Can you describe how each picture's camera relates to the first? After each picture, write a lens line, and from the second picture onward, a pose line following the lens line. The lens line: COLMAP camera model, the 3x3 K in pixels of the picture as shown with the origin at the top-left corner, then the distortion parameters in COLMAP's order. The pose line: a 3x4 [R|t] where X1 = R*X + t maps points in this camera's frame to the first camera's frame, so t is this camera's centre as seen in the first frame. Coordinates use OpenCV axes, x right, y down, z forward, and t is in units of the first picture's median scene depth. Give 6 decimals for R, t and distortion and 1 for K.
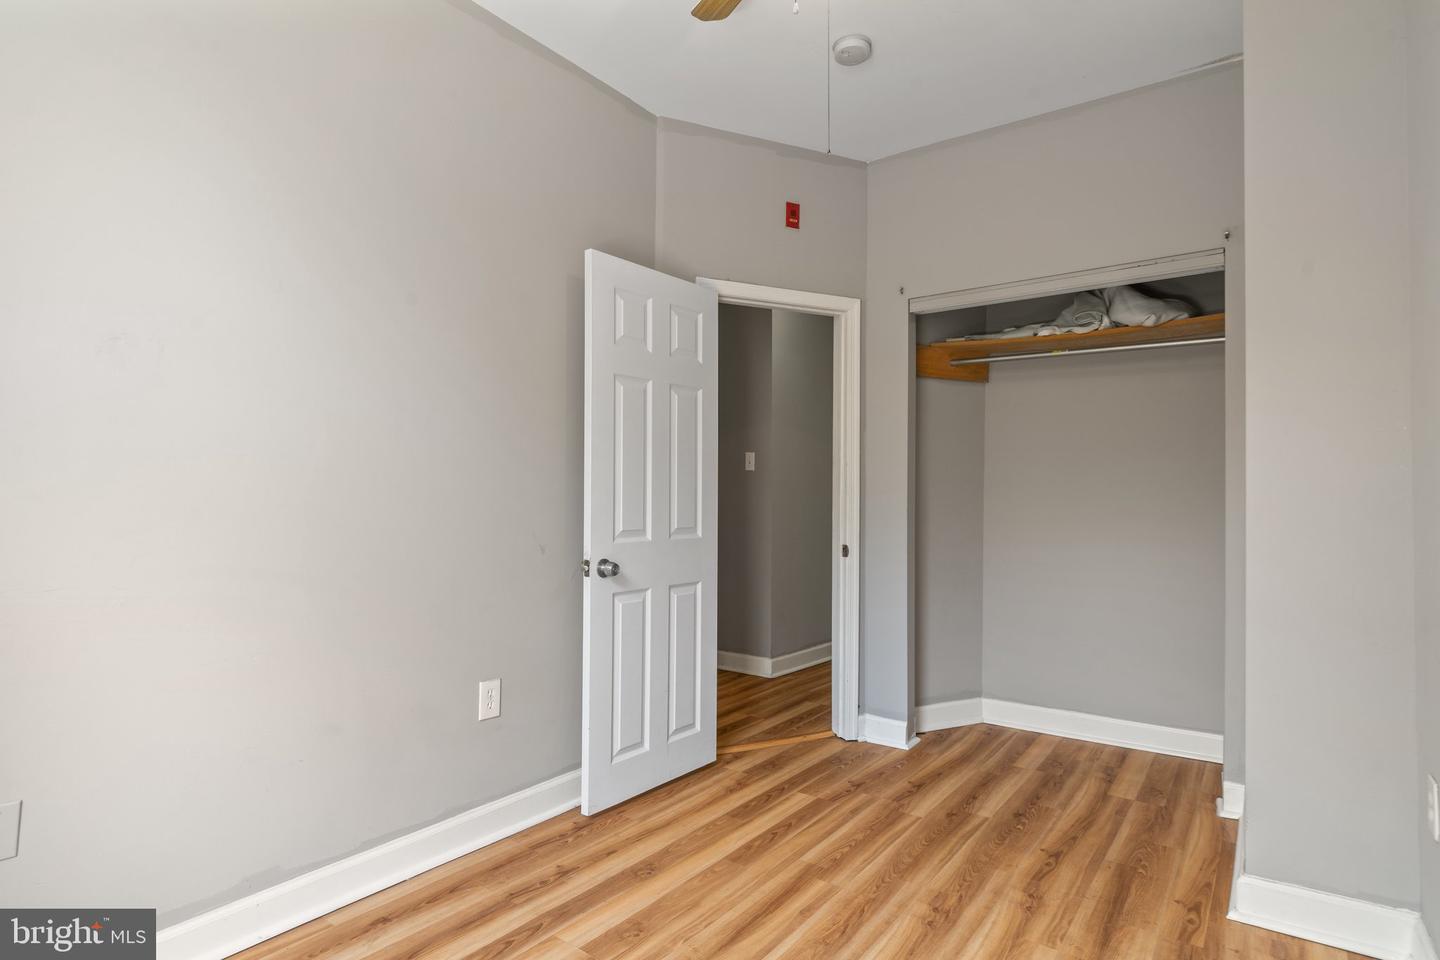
lens RADIAL K [[745.7, 0, 717.1], [0, 745.7, 488.1], [0, 0, 1]] dist [-0.005000, 0.000071]
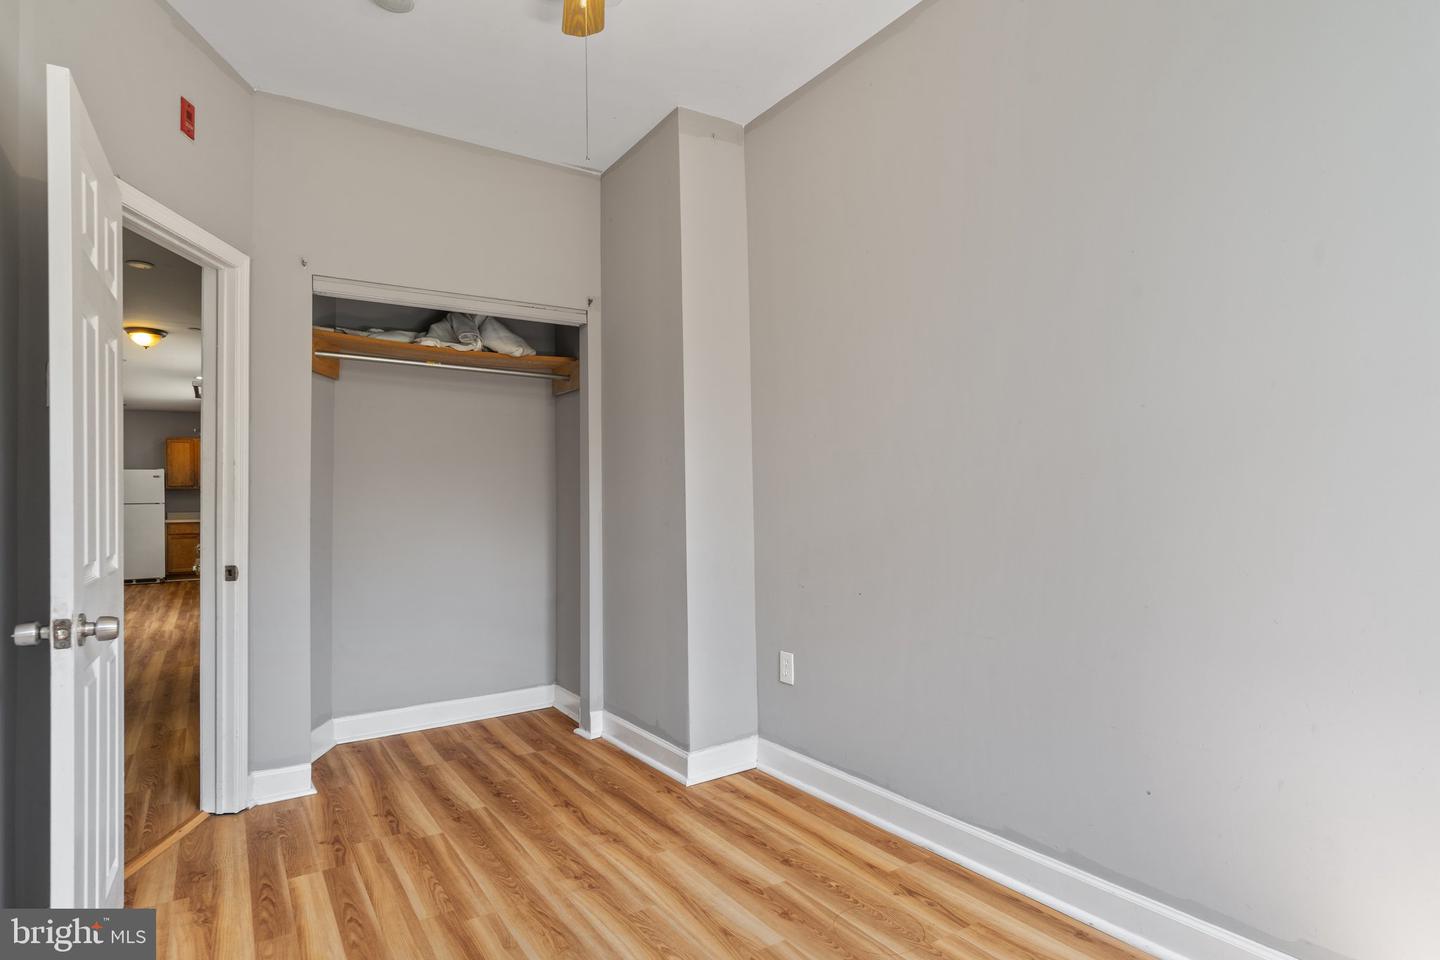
lens RADIAL K [[745.7, 0, 722.1], [0, 745.7, 501.8], [0, 0, 1]] dist [-0.005000, 0.000071]
pose [[0.355707, -0.012282, 0.934517, -0.449394], [0.003204, 0.999924, 0.011922, 0.001848], [-0.934592, -0.001247, 0.355720, 0.287910]]
